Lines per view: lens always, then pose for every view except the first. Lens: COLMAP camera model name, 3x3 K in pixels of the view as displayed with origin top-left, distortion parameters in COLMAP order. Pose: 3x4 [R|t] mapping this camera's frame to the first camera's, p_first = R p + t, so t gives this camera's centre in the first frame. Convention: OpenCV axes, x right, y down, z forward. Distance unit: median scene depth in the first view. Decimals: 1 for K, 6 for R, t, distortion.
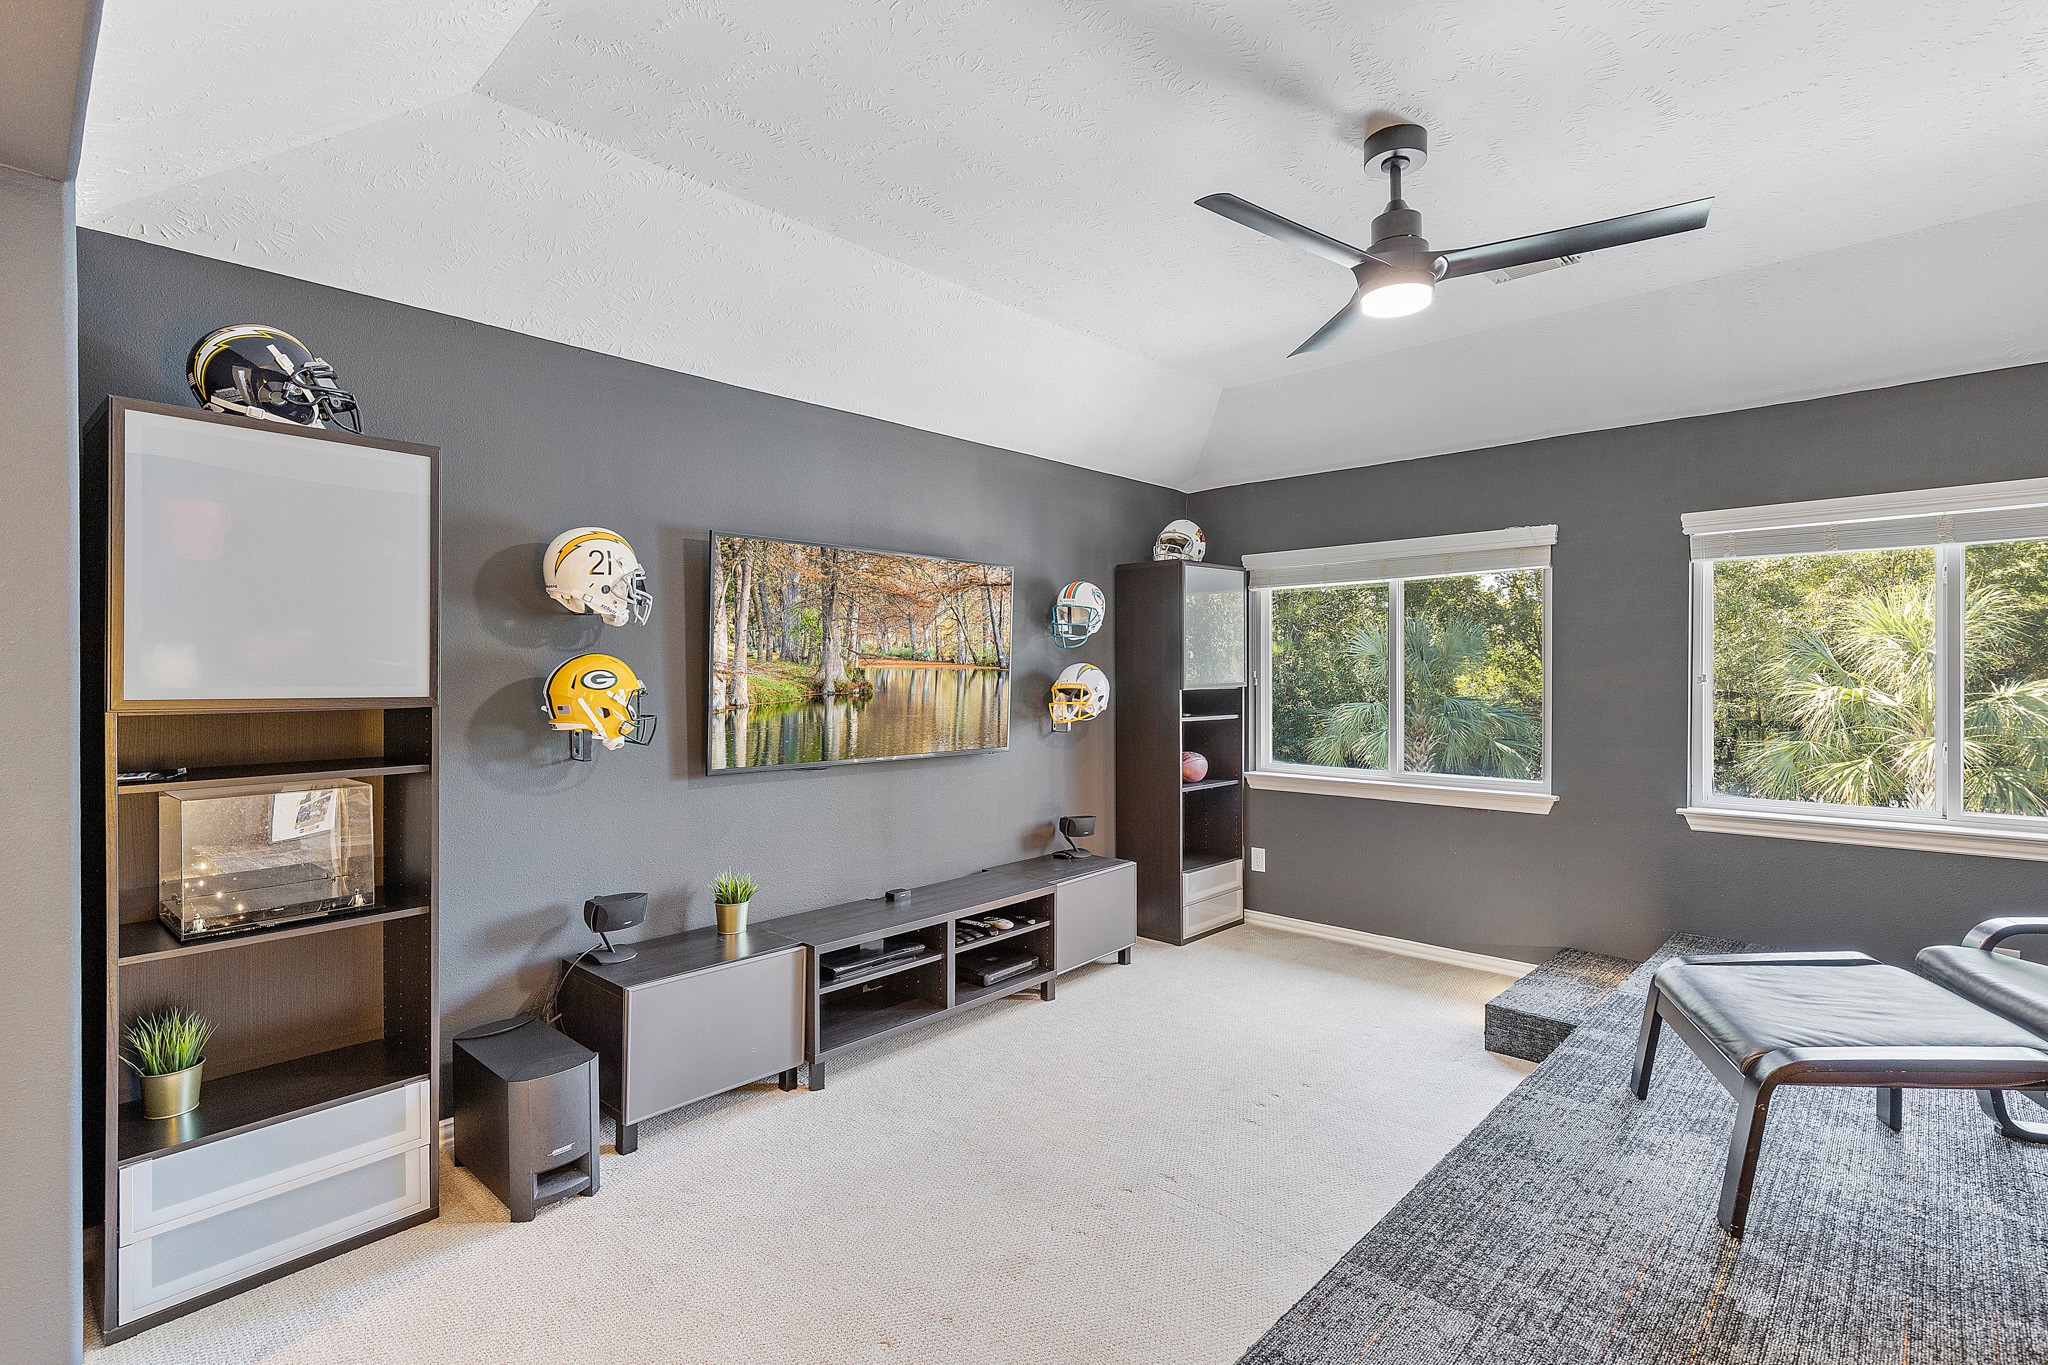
lens RADIAL K [[929.7, 0, 1012.8], [0, 929.7, 671.8], [0, 0, 1]] dist [0.003093, 0.000157]
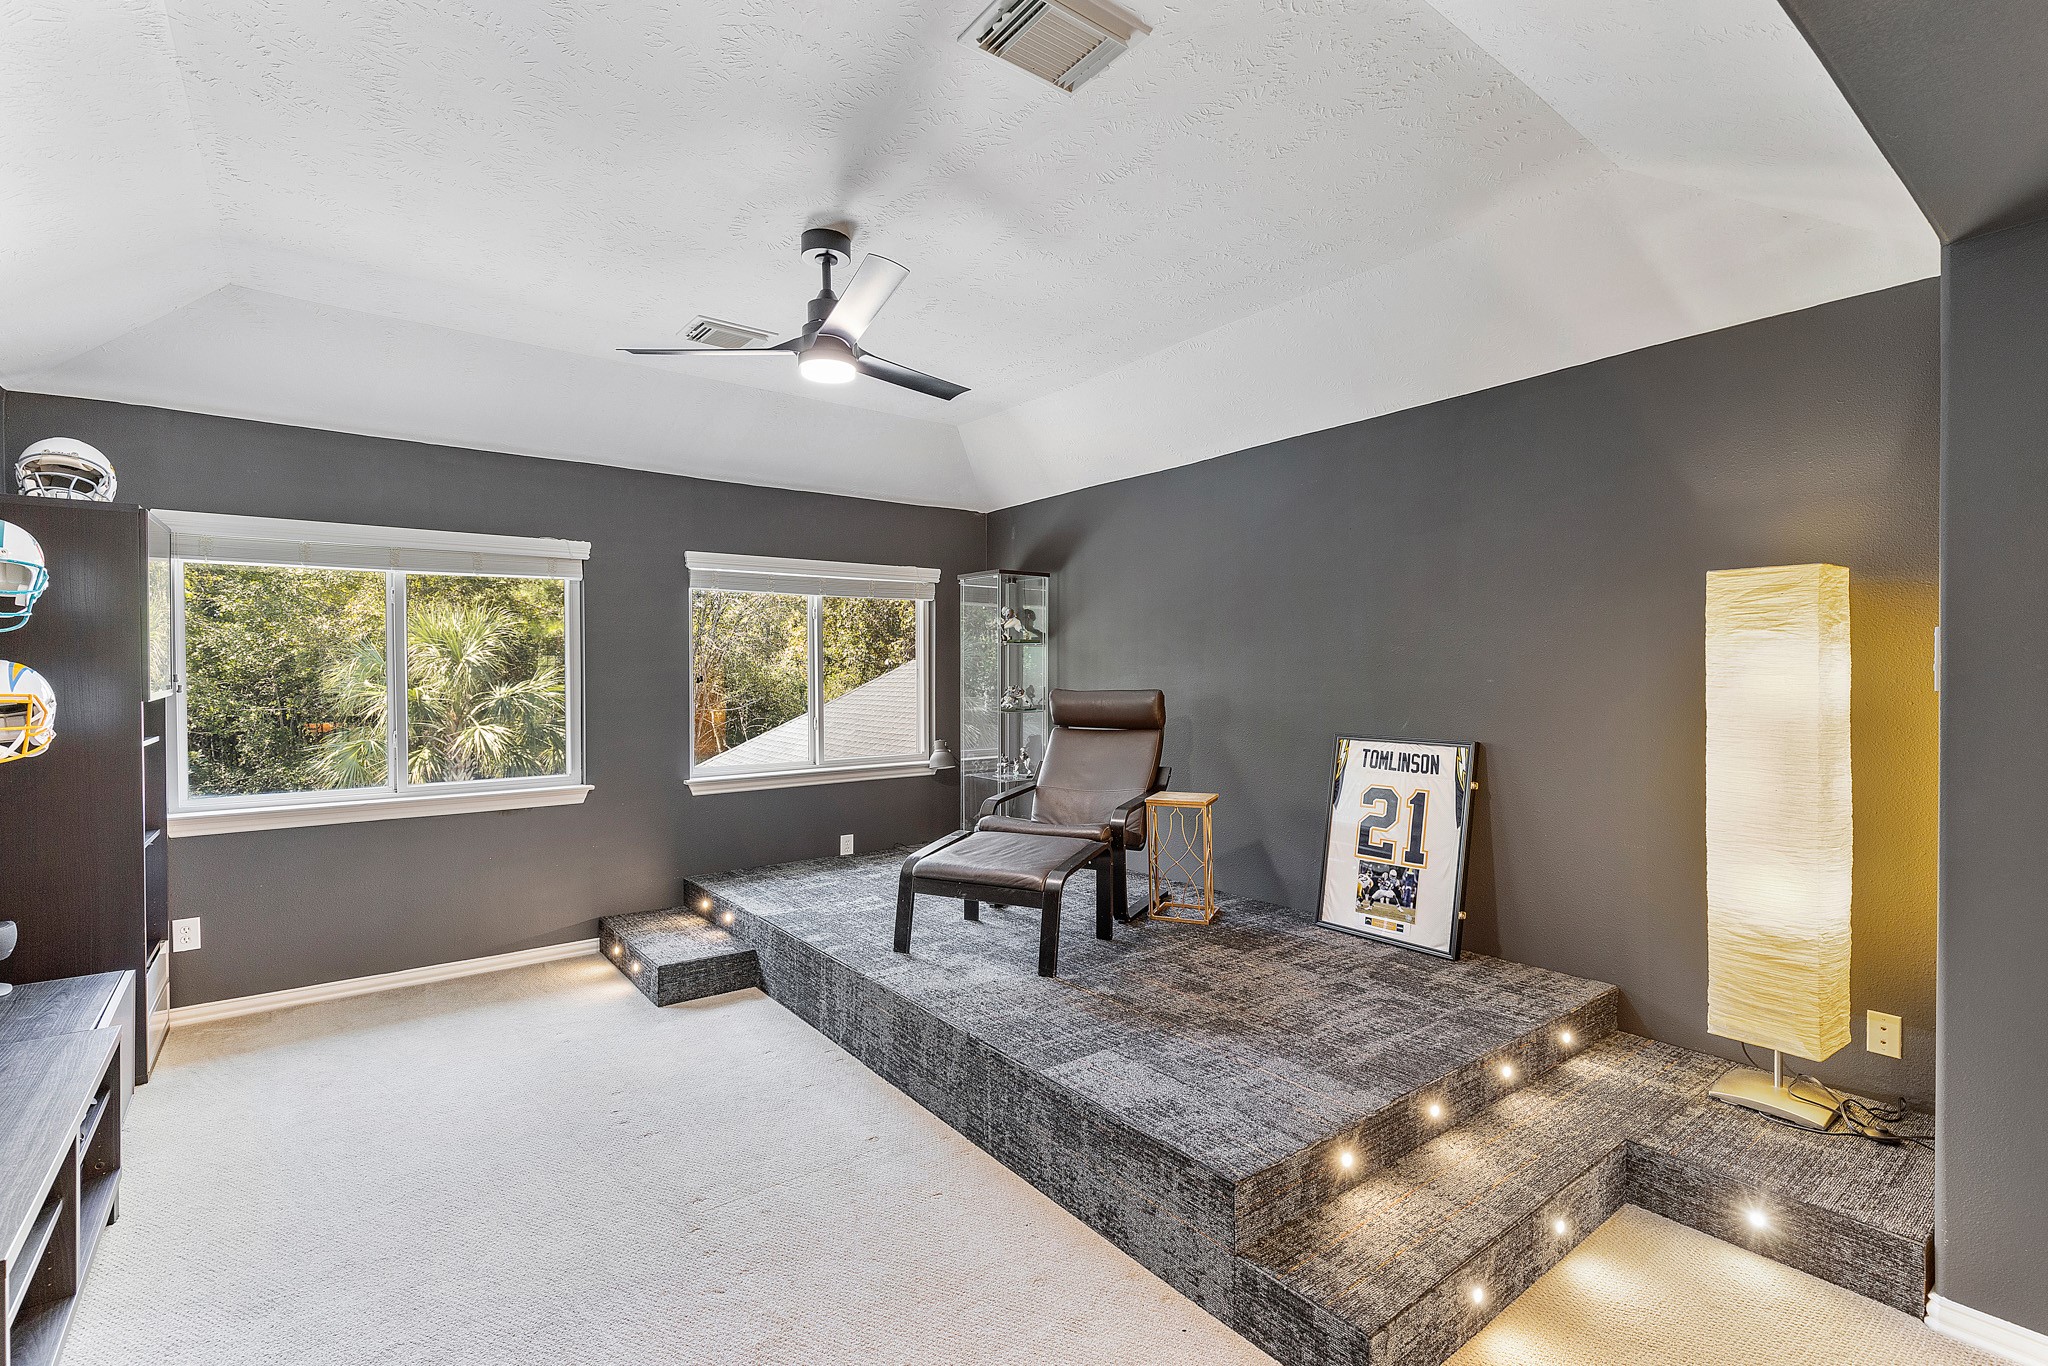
lens RADIAL K [[929.7, 0, 1008.8], [0, 929.7, 682.1], [0, 0, 1]] dist [0.003093, 0.000157]
pose [[0.174665, -0.009446, 0.984583, -0.393024], [0.002818, 0.999955, 0.009093, 0.000751], [-0.984624, 0.001186, 0.174684, 0.284065]]
